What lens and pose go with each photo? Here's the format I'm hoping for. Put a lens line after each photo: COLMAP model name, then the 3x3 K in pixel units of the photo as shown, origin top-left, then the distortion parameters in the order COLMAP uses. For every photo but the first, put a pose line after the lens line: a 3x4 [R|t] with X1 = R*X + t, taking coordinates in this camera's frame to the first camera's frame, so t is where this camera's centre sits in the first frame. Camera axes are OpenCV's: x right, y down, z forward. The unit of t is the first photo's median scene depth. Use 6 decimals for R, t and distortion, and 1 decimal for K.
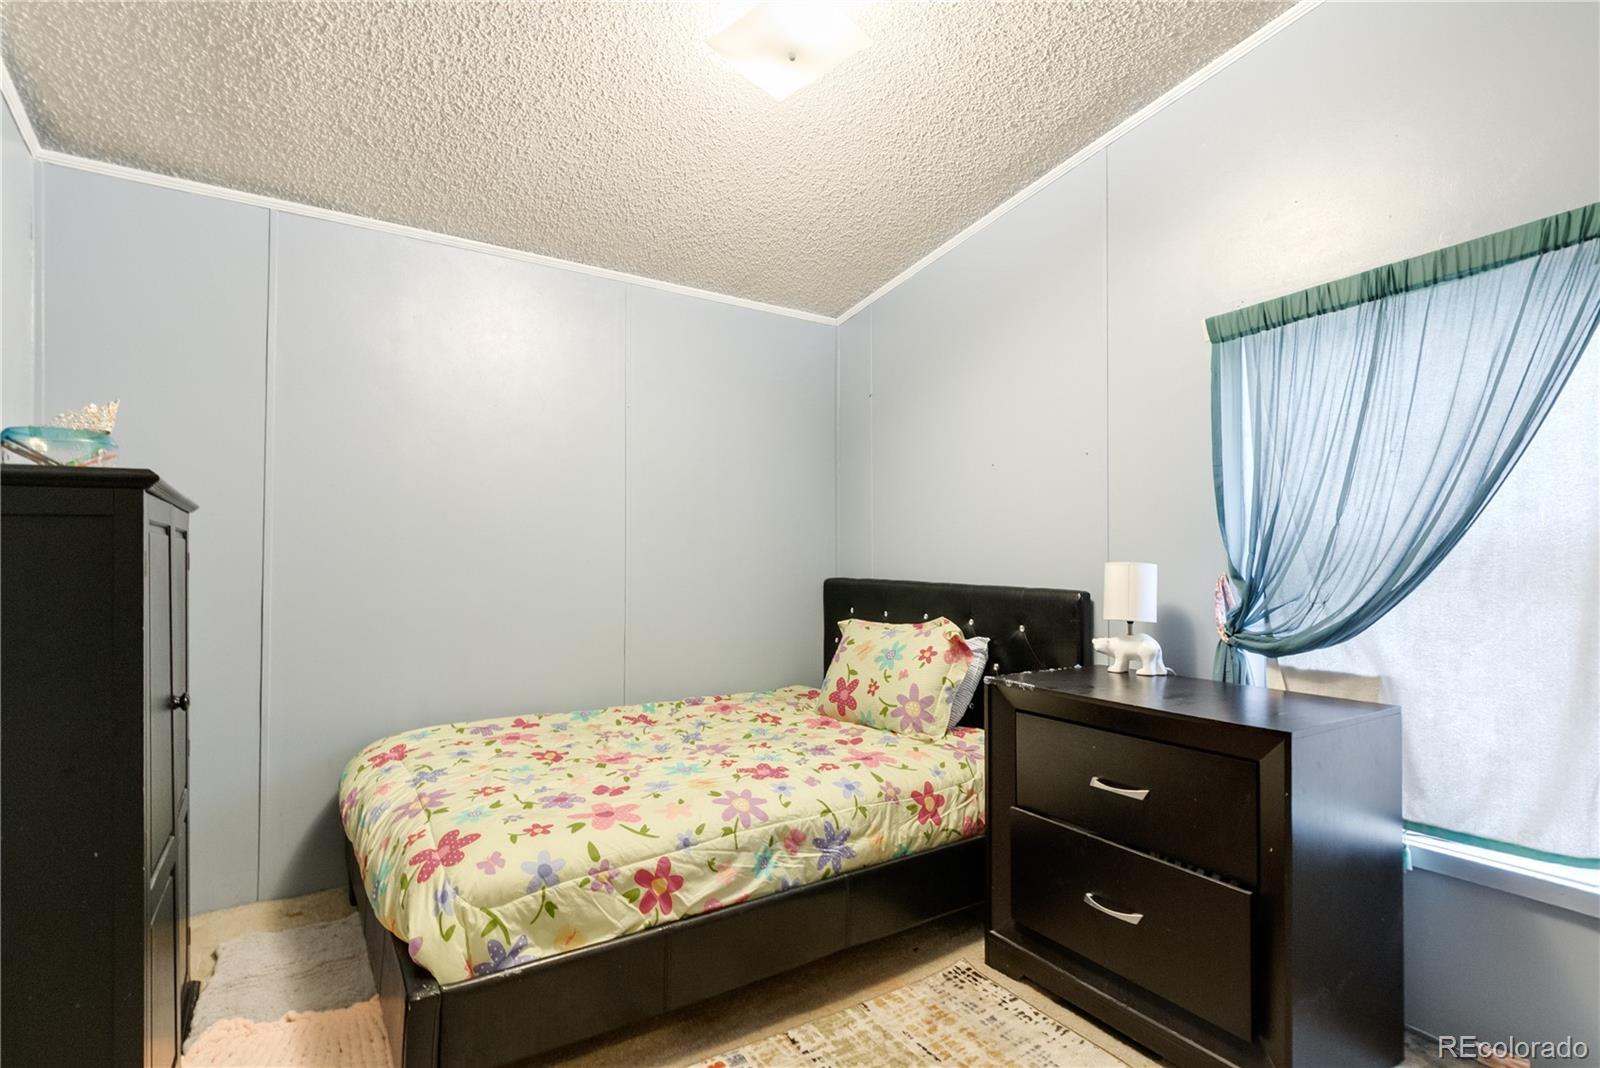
lens RADIAL K [[752.3, 0, 799.4], [0, 752.3, 554.4], [0, 0, 1]] dist [-0.002343, -0.000688]
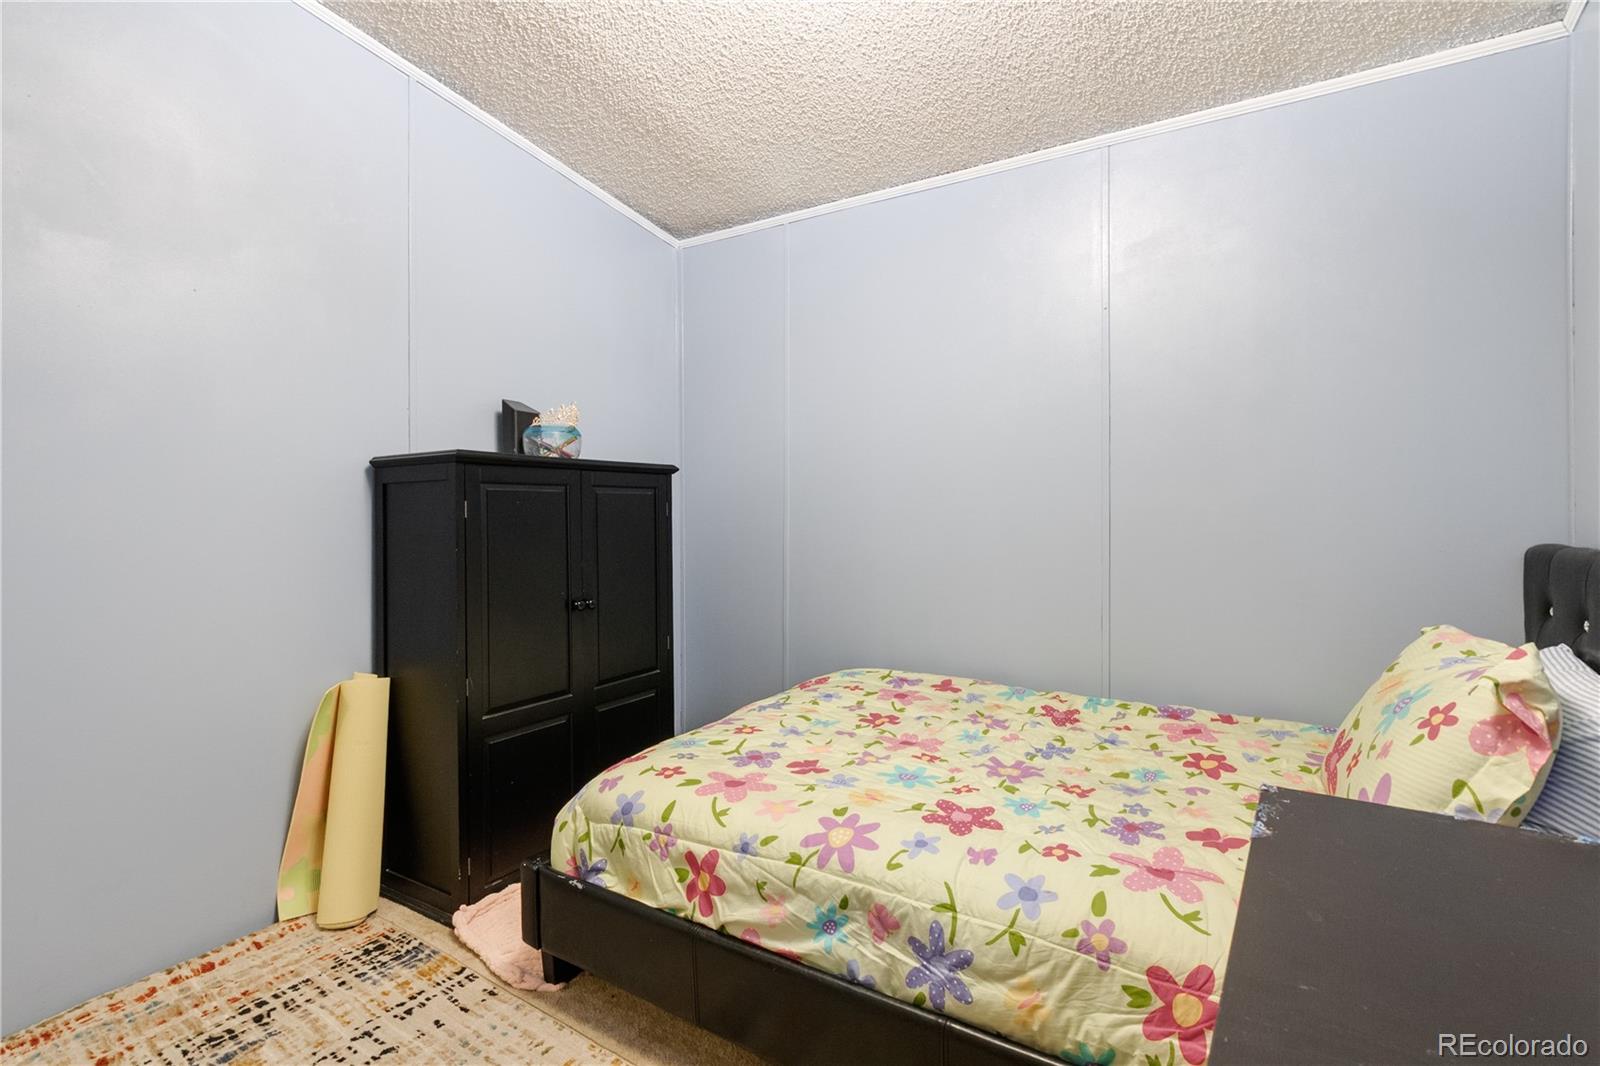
lens RADIAL K [[753.5, 0, 800.0], [0, 753.5, 520.7], [0, 0, 1]] dist [0.008973, -0.015055]
pose [[0.417980, 0.013092, -0.908362, 0.566714], [0.003012, 0.999871, 0.015797, 0.009731], [0.908451, -0.009339, 0.417886, 0.645732]]
